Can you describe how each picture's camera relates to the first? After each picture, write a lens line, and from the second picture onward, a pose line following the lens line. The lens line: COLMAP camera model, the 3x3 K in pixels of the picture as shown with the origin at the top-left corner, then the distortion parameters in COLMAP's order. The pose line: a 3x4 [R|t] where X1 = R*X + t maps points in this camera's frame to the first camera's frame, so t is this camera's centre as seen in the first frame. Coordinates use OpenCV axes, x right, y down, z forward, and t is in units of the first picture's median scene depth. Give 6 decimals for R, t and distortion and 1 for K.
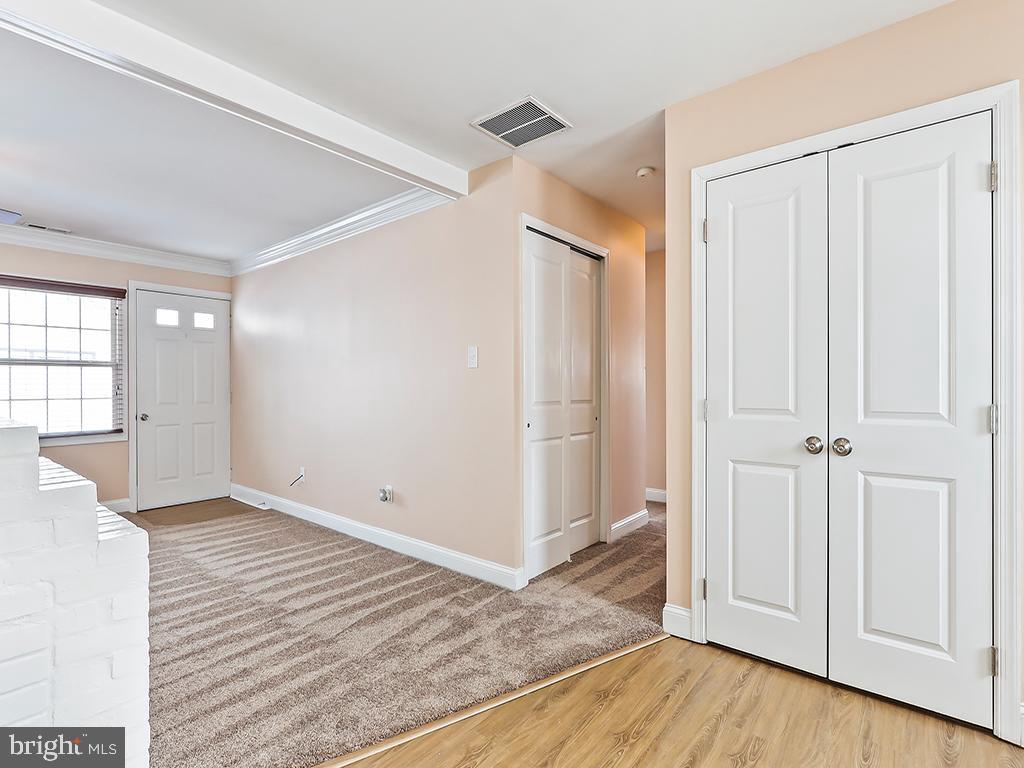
lens RADIAL K [[499.4, 0, 514.3], [0, 499.4, 385.8], [0, 0, 1]] dist [-0.001408, -0.000214]
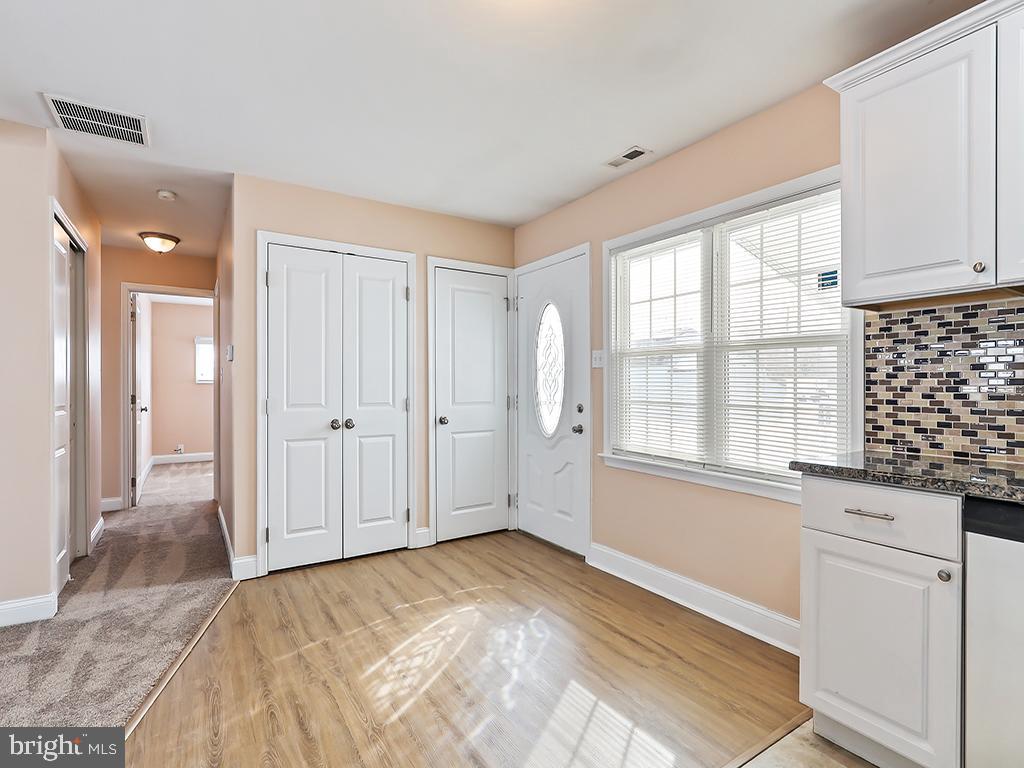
lens RADIAL K [[499.4, 0, 503.4], [0, 499.4, 385.0], [0, 0, 1]] dist [-0.001408, -0.000214]
pose [[0.310742, 0.006811, 0.950470, -0.616437], [-0.001377, 0.999977, -0.006716, -0.002834], [-0.950493, 0.000778, 0.310744, -0.050028]]
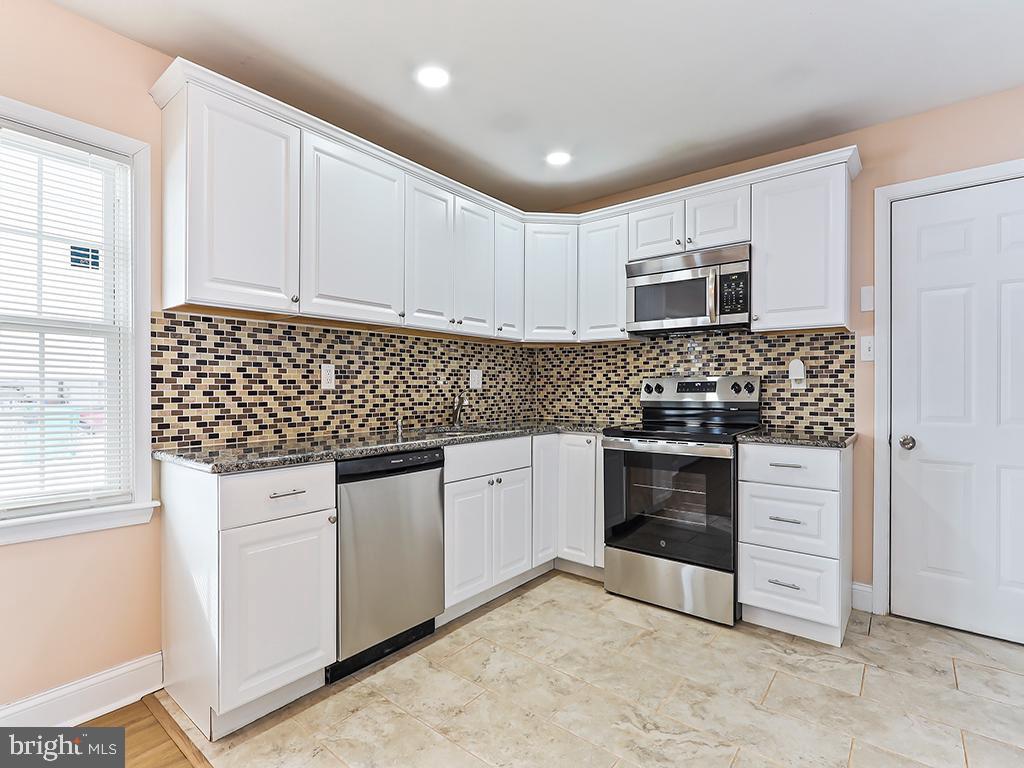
lens RADIAL K [[499.4, 0, 507.5], [0, 499.4, 387.6], [0, 0, 1]] dist [-0.001408, -0.000214]
pose [[-0.999906, 0.004201, -0.013073, -0.248697], [0.004173, 0.999989, 0.002124, -0.001779], [0.013082, 0.002069, -0.999912, 0.382738]]
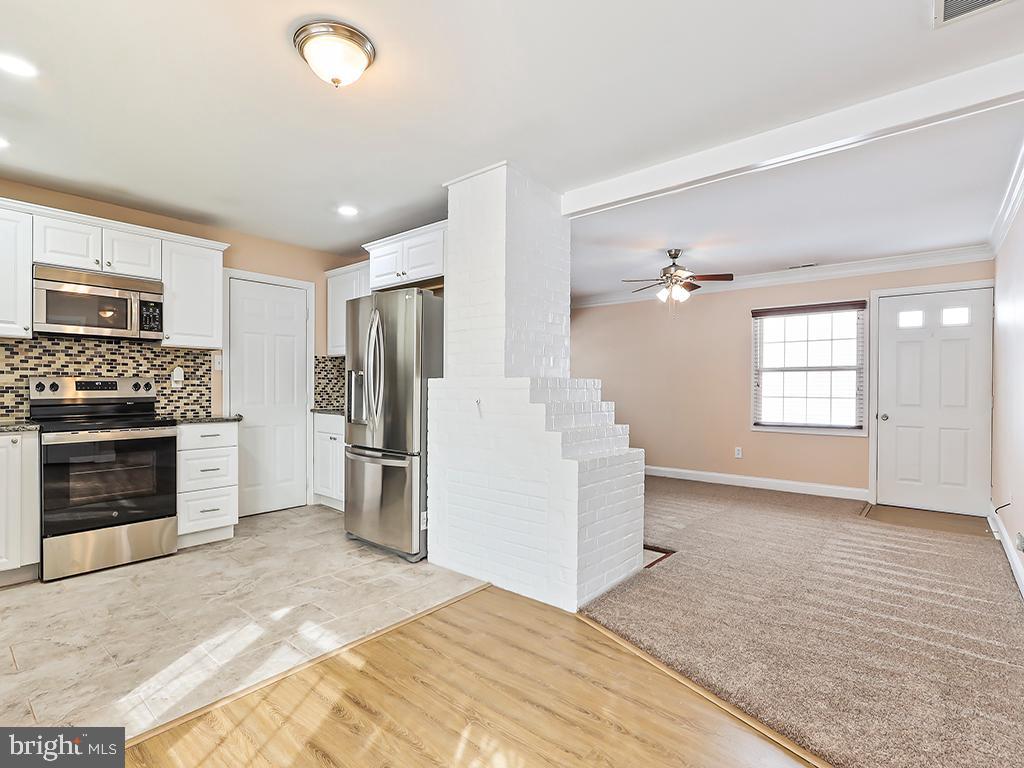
lens RADIAL K [[499.4, 0, 491.9], [0, 499.4, 387.8], [0, 0, 1]] dist [-0.001408, -0.000214]
pose [[-0.030602, 0.004097, -0.999523, 0.588645], [-0.002711, 0.999988, 0.004182, -0.001897], [0.999528, 0.002838, -0.030591, 0.344287]]
